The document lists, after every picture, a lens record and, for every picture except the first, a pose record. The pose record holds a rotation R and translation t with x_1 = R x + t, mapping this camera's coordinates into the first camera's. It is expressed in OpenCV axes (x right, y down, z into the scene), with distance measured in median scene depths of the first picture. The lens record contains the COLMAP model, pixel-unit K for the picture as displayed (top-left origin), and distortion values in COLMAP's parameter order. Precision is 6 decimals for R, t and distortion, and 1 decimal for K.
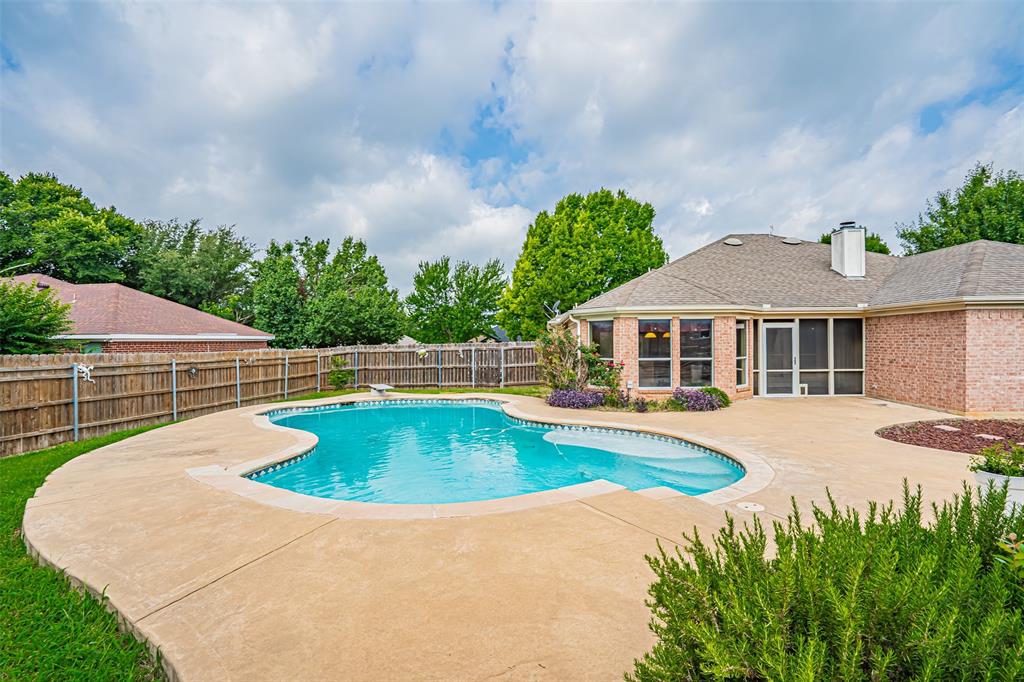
lens RADIAL K [[485.6, 0, 512.0], [0, 485.6, 341.0], [0, 0, 1]] dist [-0.044971, 0.024722]
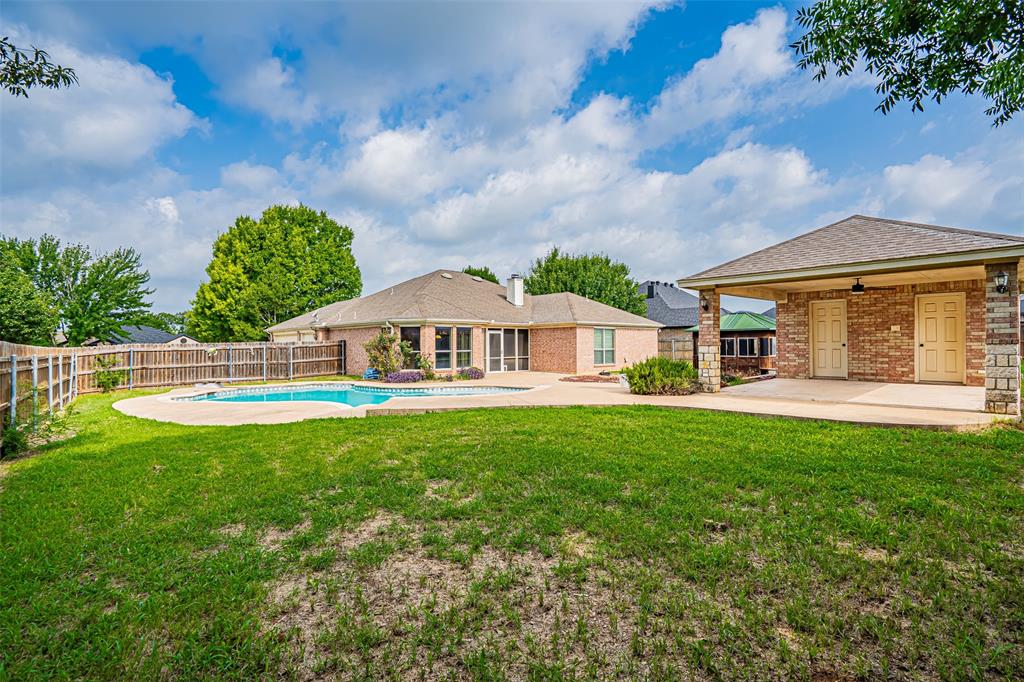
lens RADIAL K [[485.6, 0, 512.0], [0, 485.6, 341.0], [0, 0, 1]] dist [-0.044971, 0.024722]
pose [[0.710521, 0.007891, 0.703631, -0.644118], [0.000476, 0.999931, -0.011695, 0.020620], [-0.703675, 0.008645, 0.710469, -0.300759]]
